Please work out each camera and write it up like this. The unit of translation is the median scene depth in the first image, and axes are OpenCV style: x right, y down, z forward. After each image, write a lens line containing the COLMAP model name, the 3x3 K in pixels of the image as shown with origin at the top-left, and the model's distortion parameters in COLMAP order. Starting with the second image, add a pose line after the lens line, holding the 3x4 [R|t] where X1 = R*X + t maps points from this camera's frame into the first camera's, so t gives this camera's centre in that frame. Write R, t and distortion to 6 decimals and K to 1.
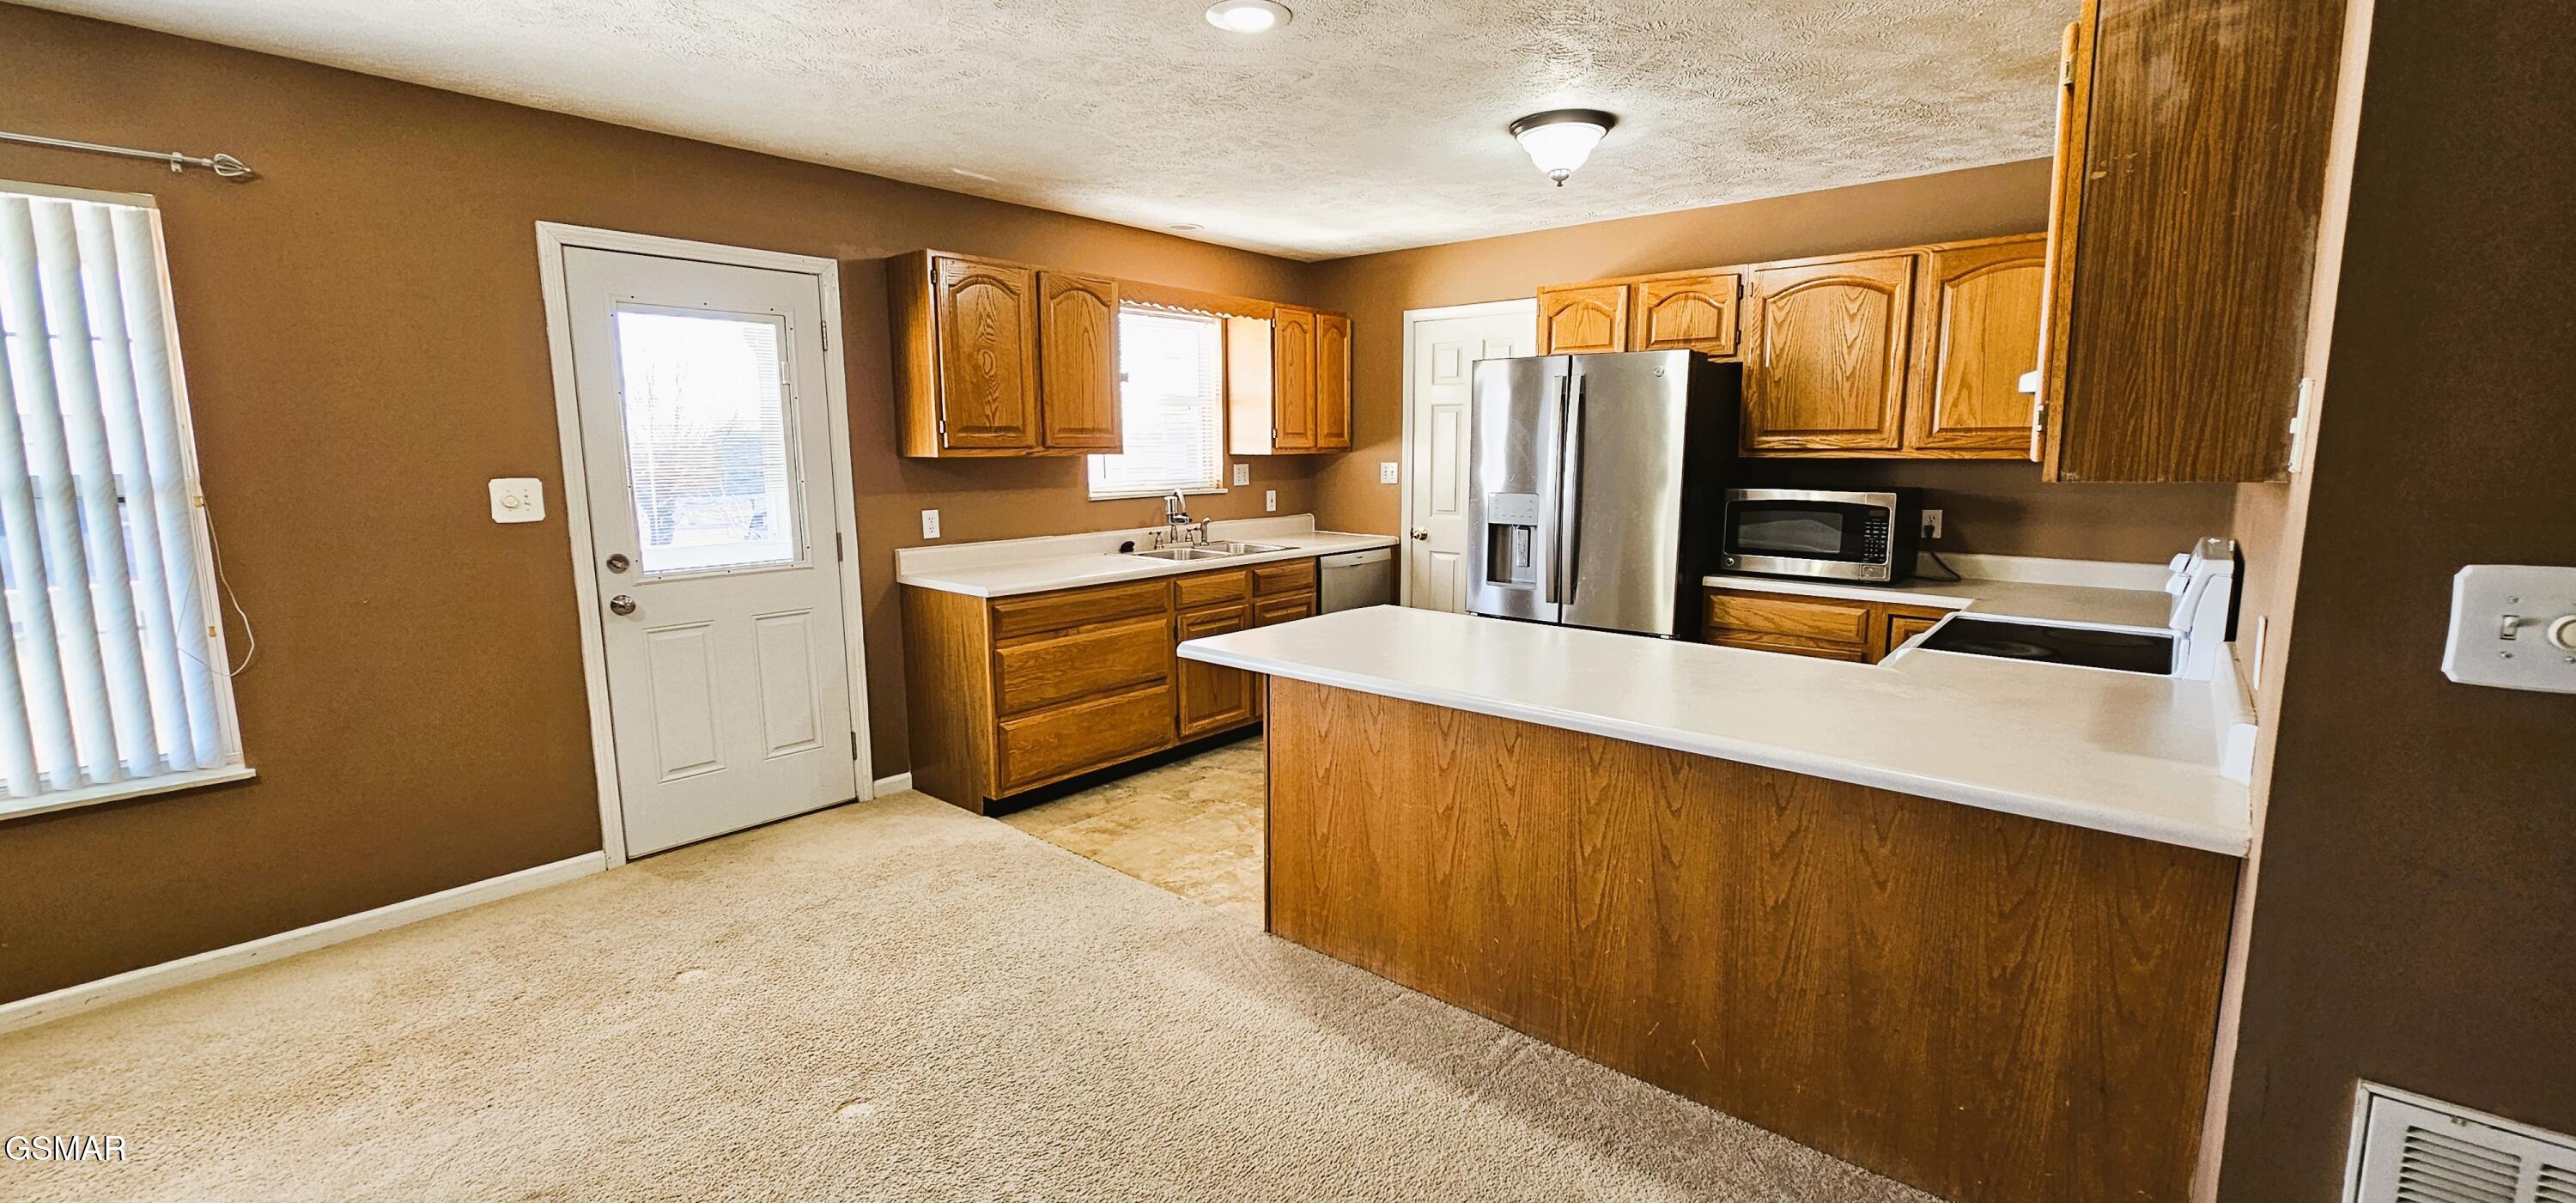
lens RADIAL K [[1048.1, 0, 1308.0], [0, 1048.1, 599.7], [0, 0, 1]] dist [-0.003229, 0.000172]
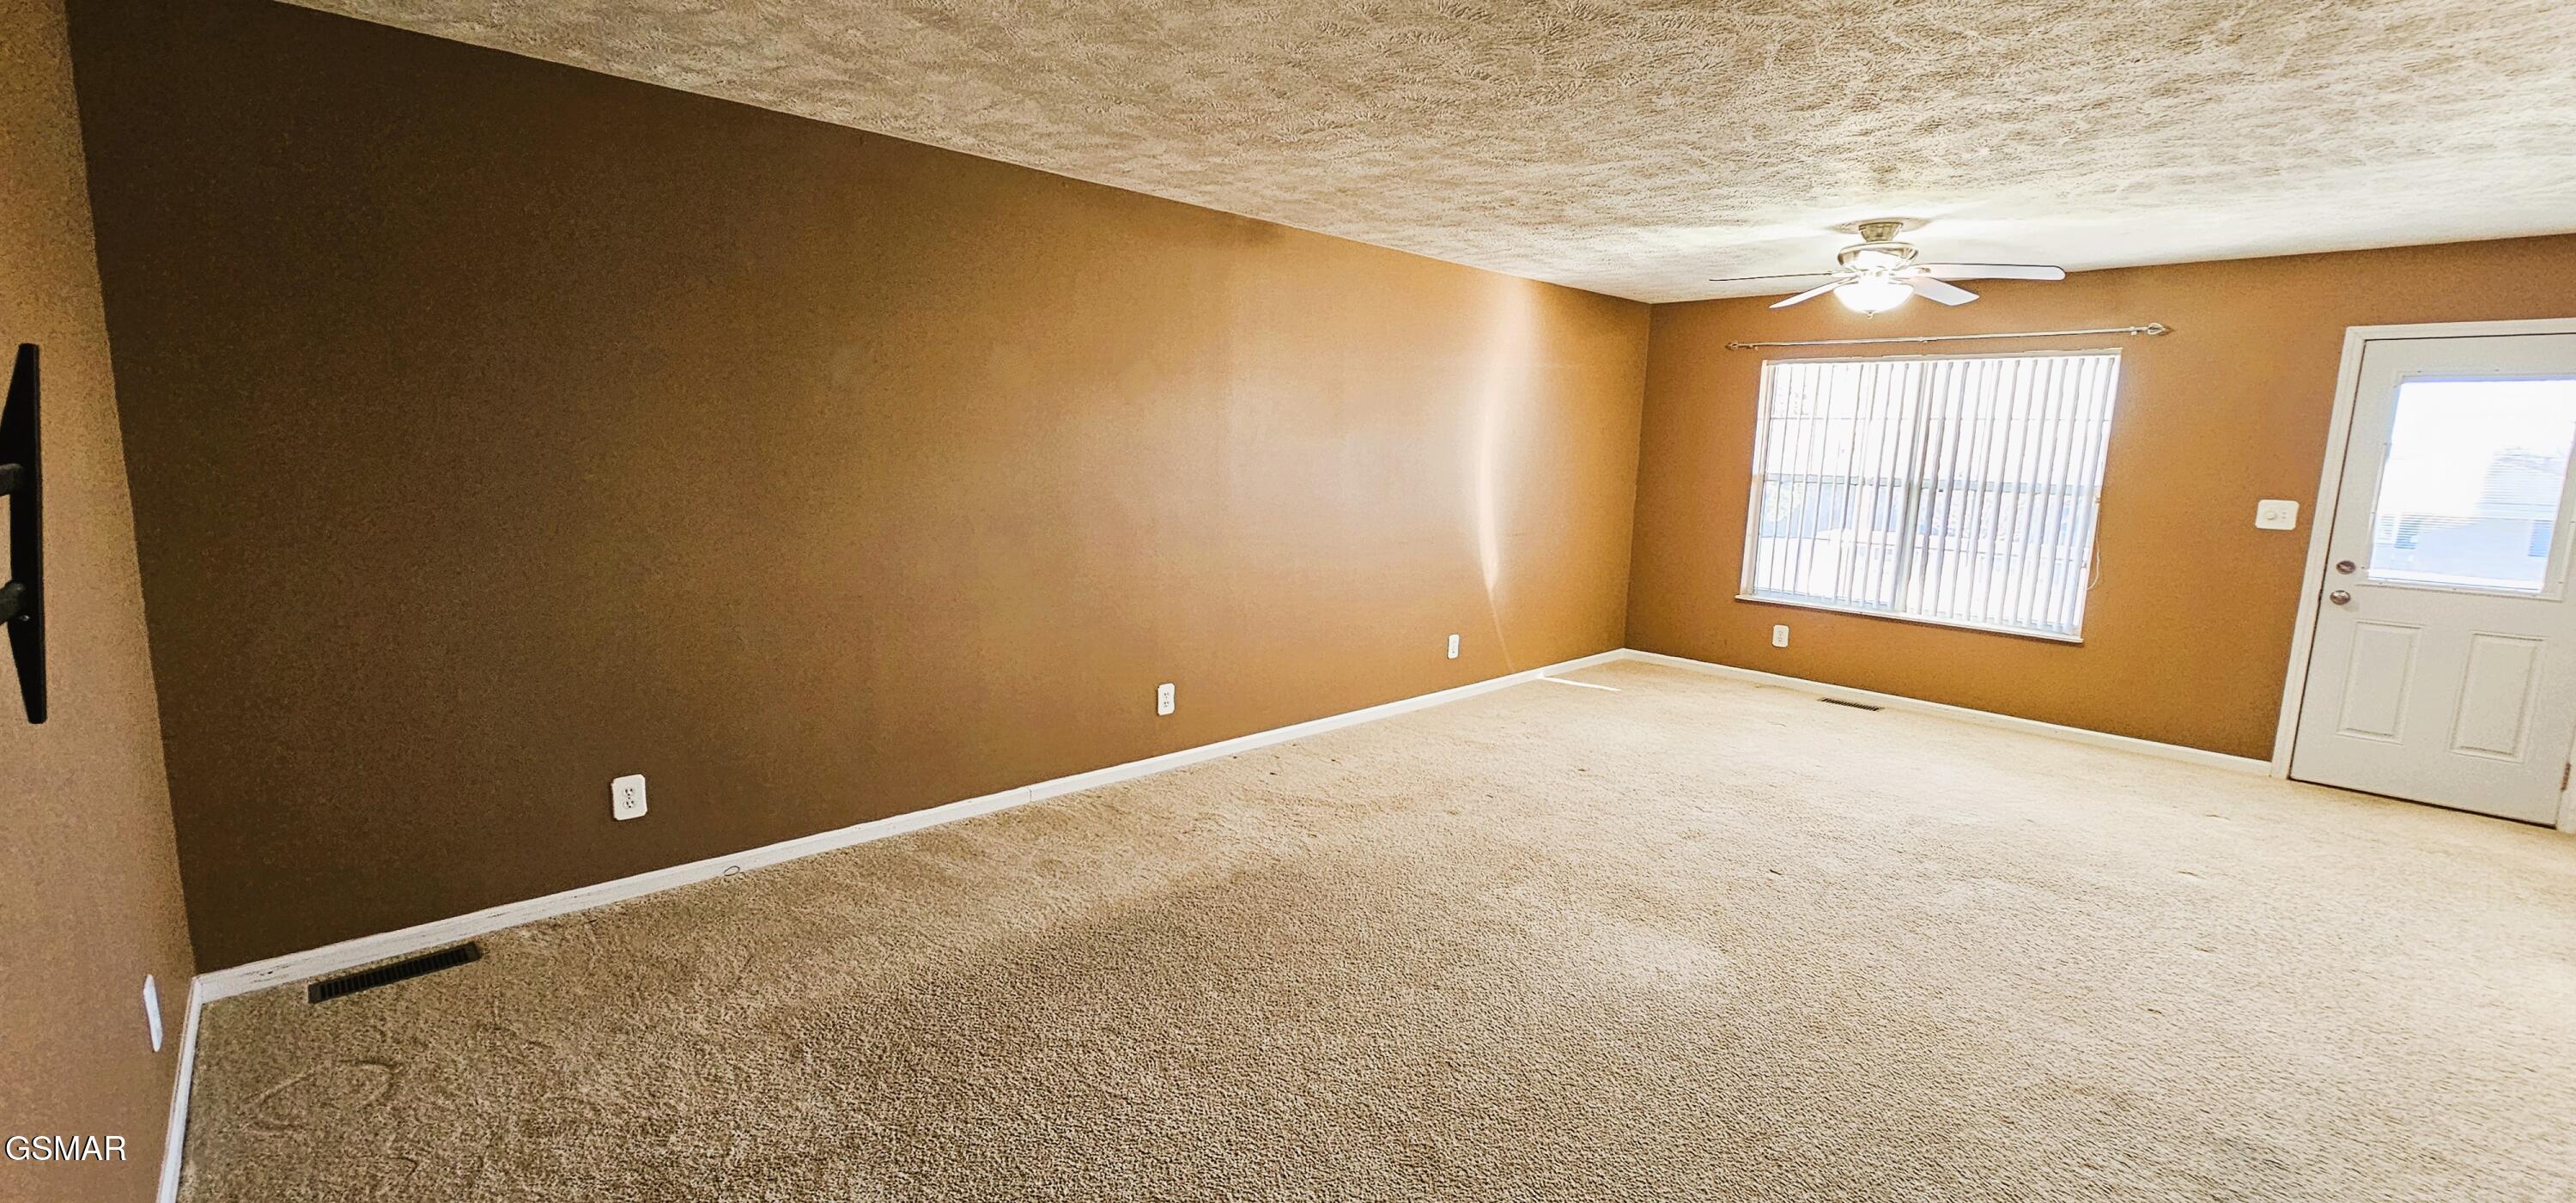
lens RADIAL K [[1048.1, 0, 1300.3], [0, 1048.1, 614.1], [0, 0, 1]] dist [-0.003229, 0.000172]
pose [[-0.108754, 0.159670, -0.981162, 0.745947], [-0.171489, 0.969205, 0.176732, 0.015861], [0.979165, 0.187478, -0.078024, -0.198524]]
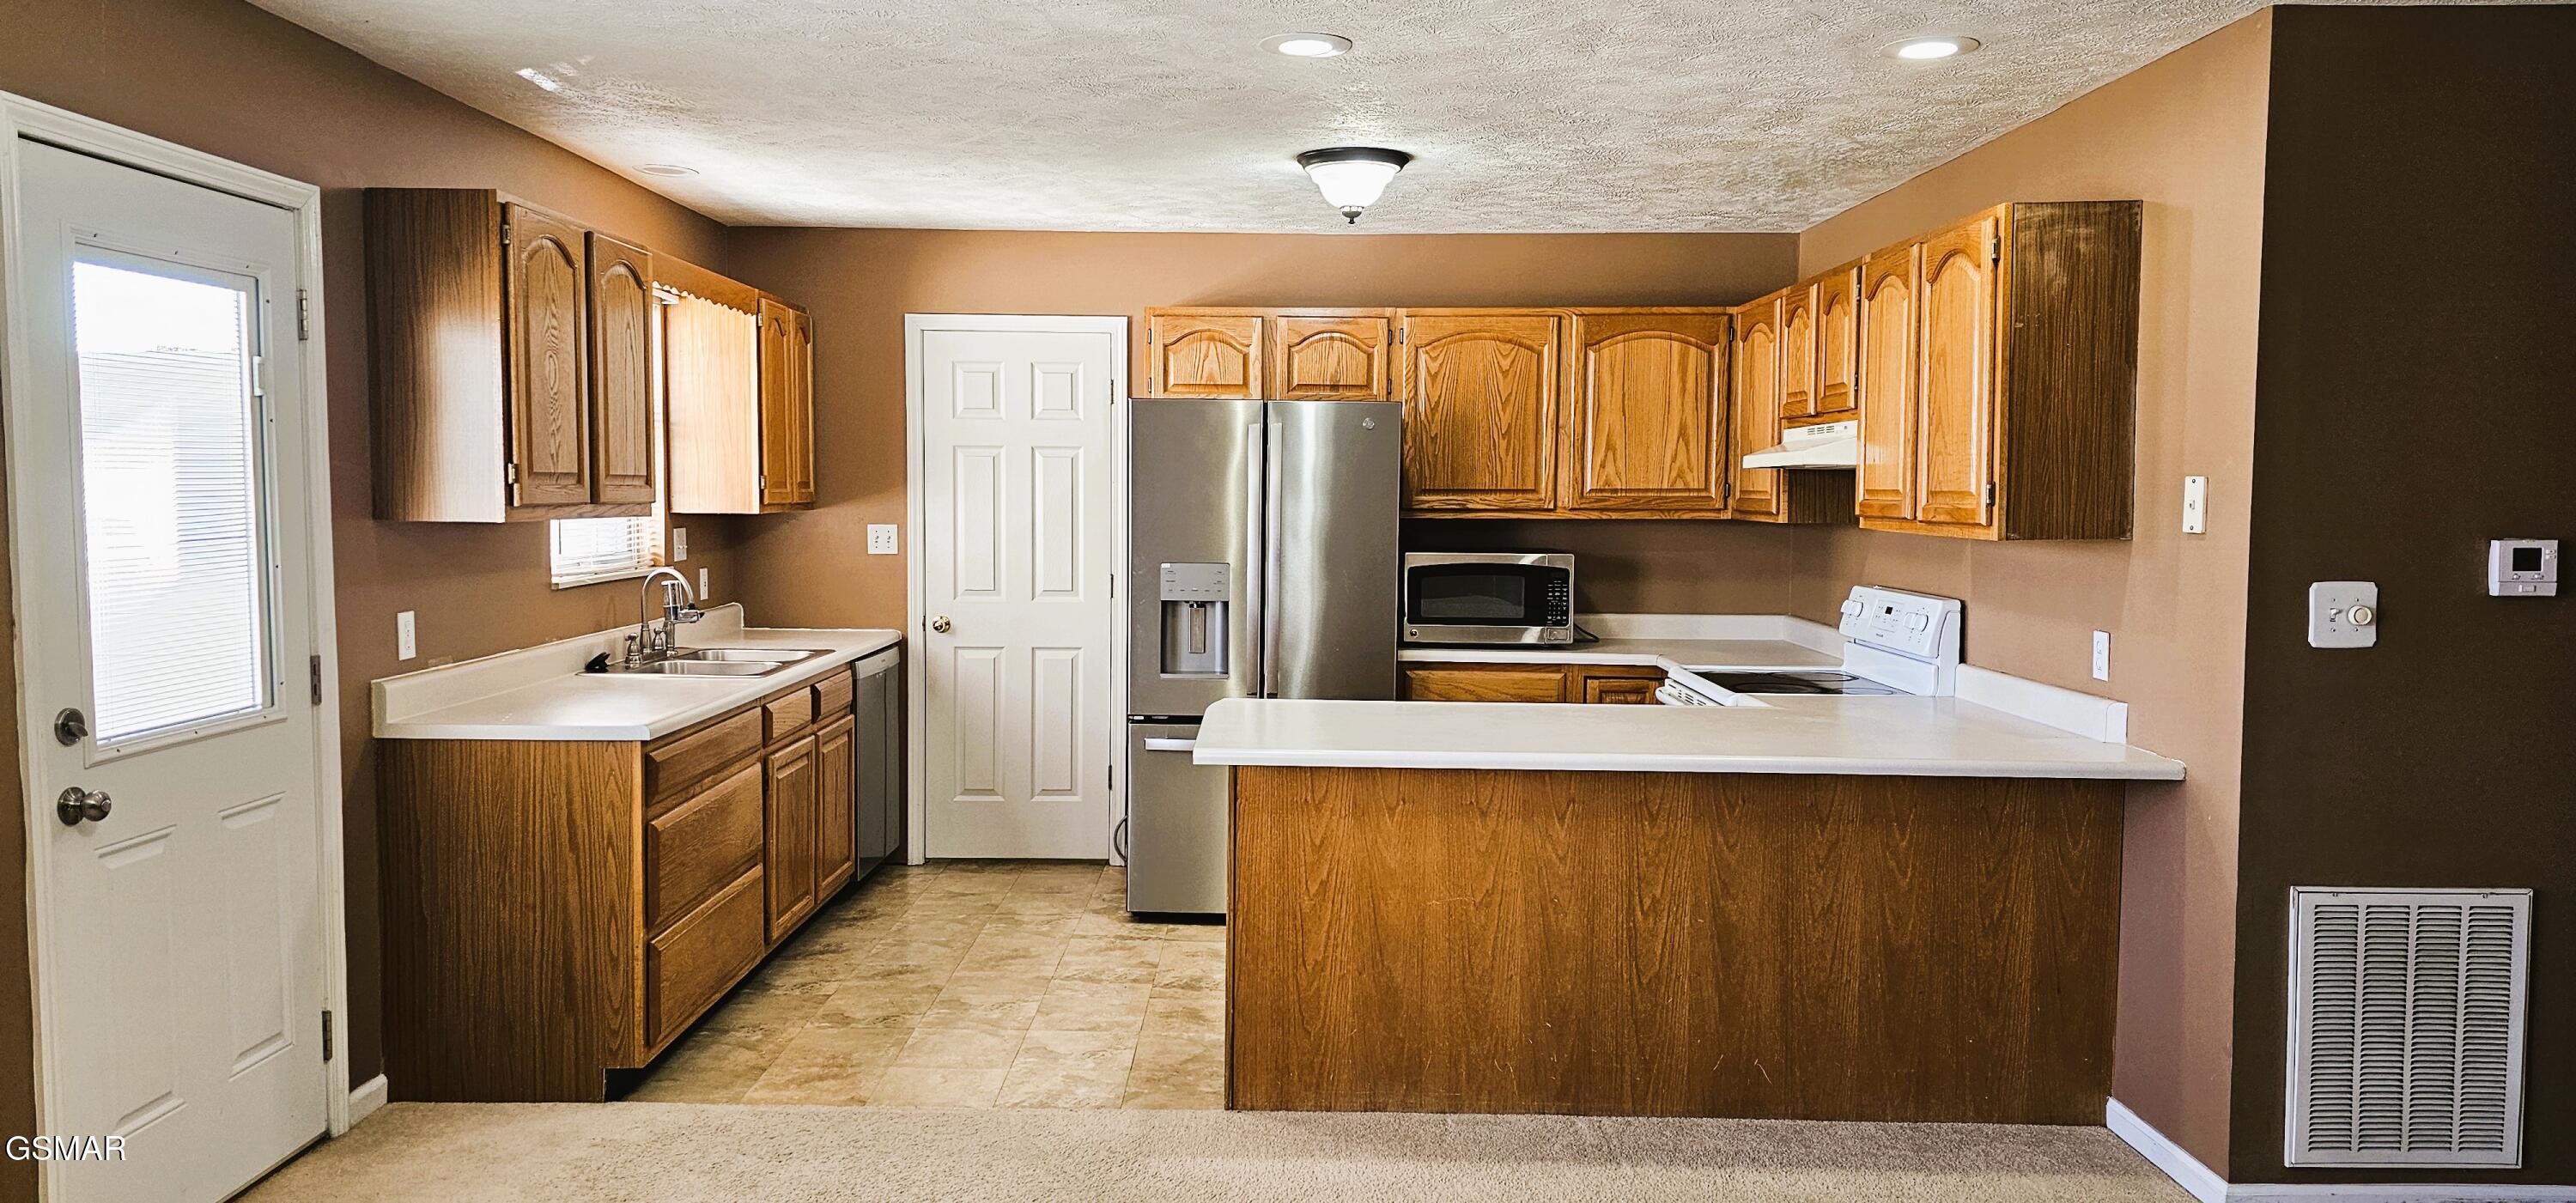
lens RADIAL K [[1695.6, 0, 1277.3], [0, 1695.6, 588.1], [0, 0, 1]] dist [0.046440, -0.008634]
pose [[0.771408, -0.029594, 0.635653, -0.660532], [0.085551, 0.994673, -0.057513, -0.001560], [-0.630564, 0.098746, 0.769830, -0.052159]]
